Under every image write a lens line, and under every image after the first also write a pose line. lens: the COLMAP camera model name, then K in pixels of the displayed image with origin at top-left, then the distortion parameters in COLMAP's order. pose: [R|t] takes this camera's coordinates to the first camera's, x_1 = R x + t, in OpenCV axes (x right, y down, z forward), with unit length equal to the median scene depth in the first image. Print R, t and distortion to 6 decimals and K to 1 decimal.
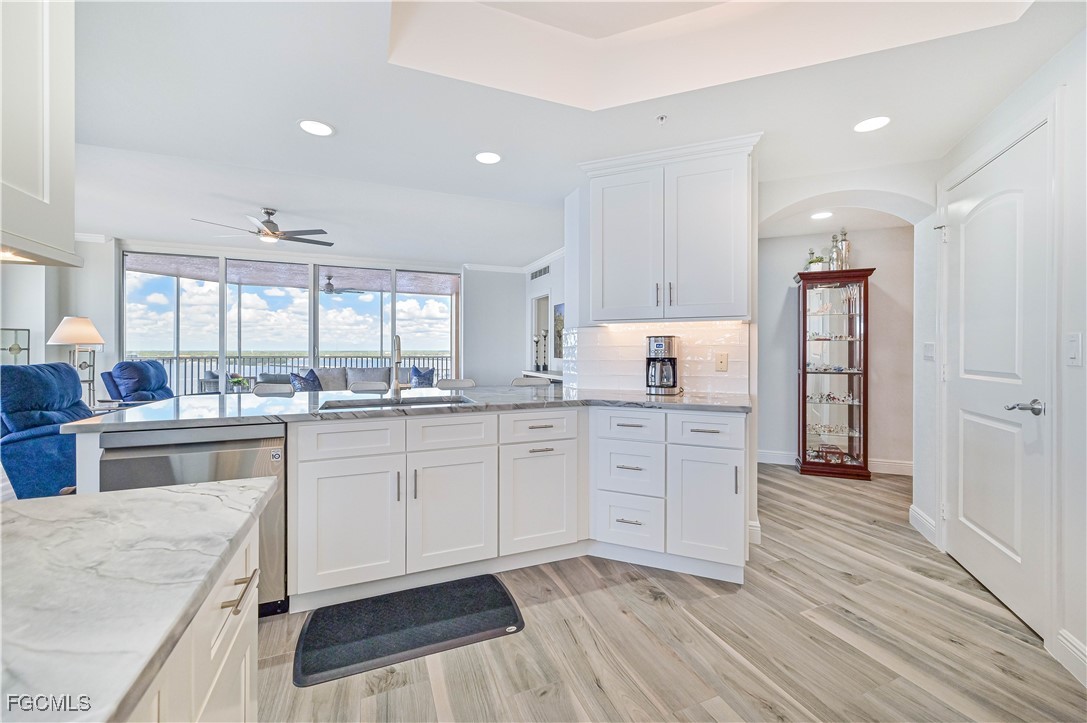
lens RADIAL K [[427.1, 0, 539.9], [0, 427.1, 351.4], [0, 0, 1]] dist [0.000127, 0.000180]
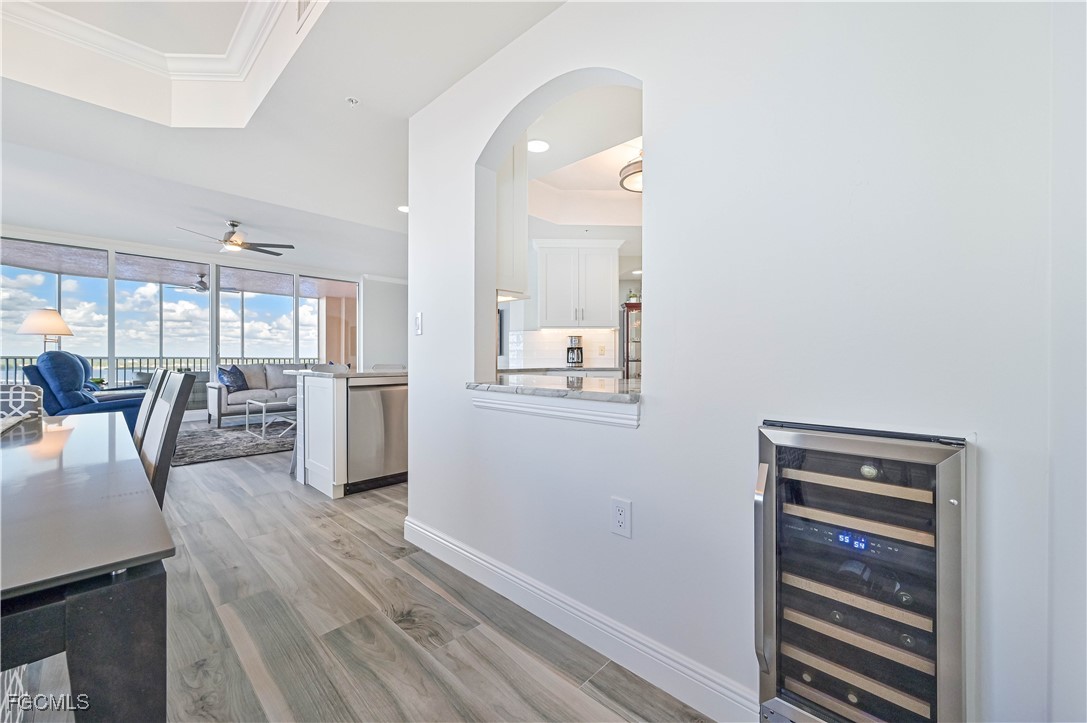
lens RADIAL K [[427.1, 0, 536.0], [0, 427.1, 356.4], [0, 0, 1]] dist [0.000127, 0.000180]
pose [[0.915468, 0.000100, 0.402391, -0.367051], [0.002278, 0.999983, -0.005430, 0.037292], [-0.402384, 0.005888, 0.915452, -0.381775]]
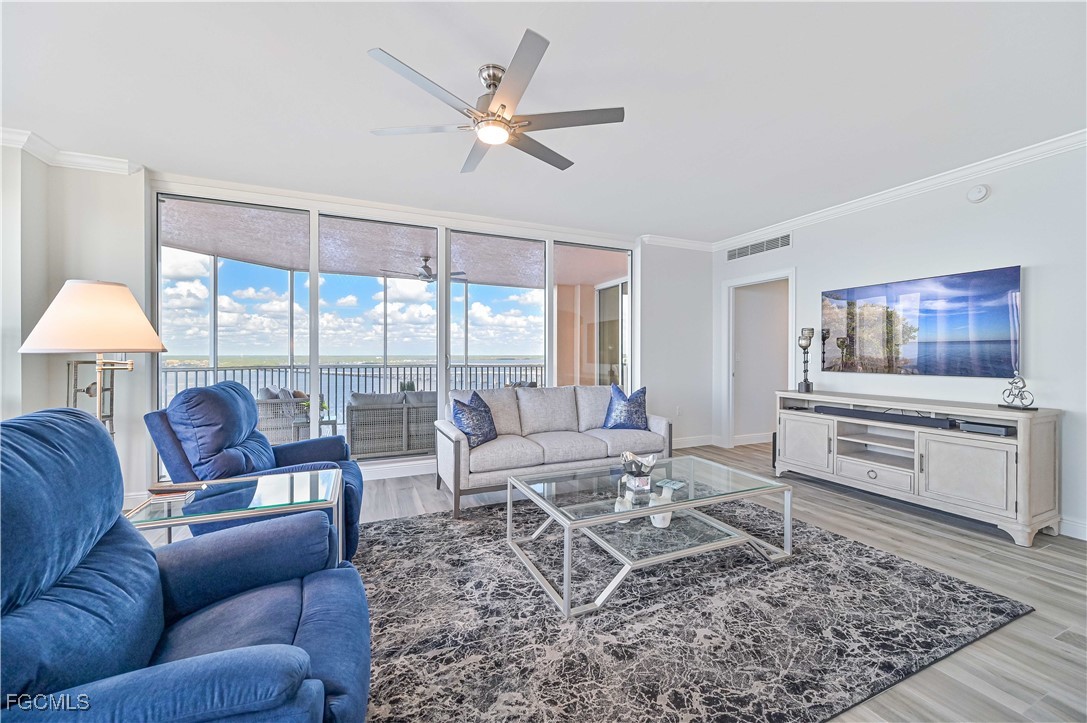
lens RADIAL K [[427.1, 0, 542.5], [0, 427.1, 356.1], [0, 0, 1]] dist [0.000127, 0.000180]
pose [[0.999731, 0.000900, 0.023195, -0.610645], [-0.000882, 0.999999, -0.000799, -0.011598], [-0.023196, 0.000778, 0.999731, 0.531452]]
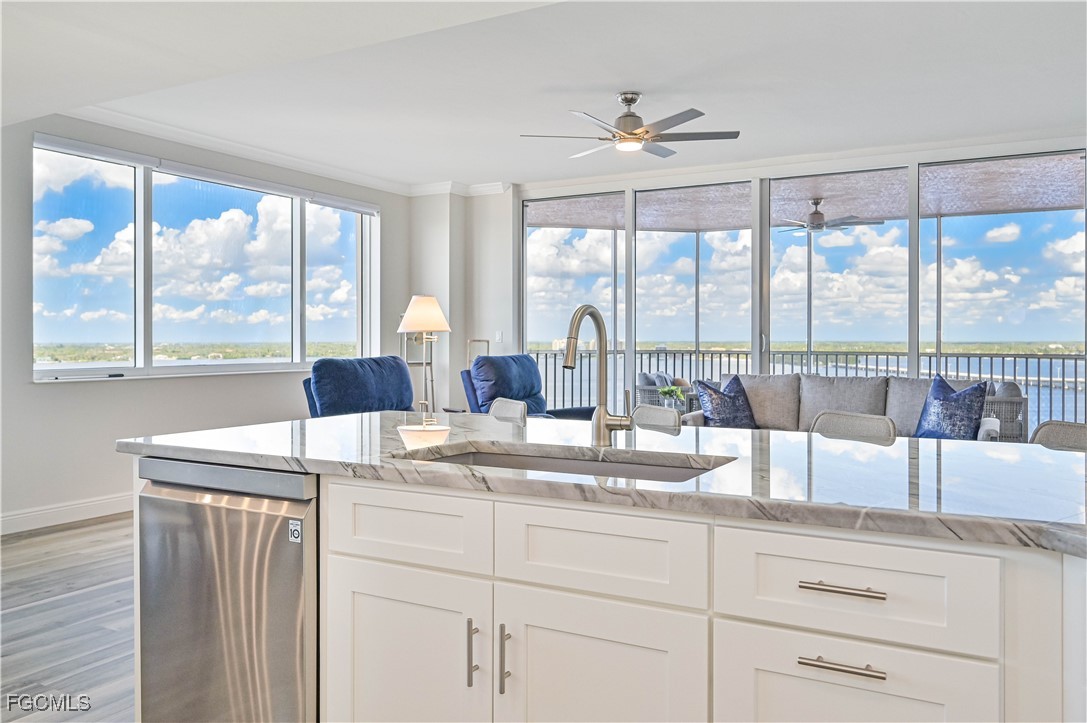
lens RADIAL K [[825.0, 0, 560.0], [0, 825.0, 339.9], [0, 0, 1]] dist [0.011267, -0.006294]
pose [[0.636954, 0.000705, -0.770901, 0.164309], [-0.003504, 0.999992, -0.001980, -0.000463], [0.770894, 0.003963, 0.636951, 0.233272]]
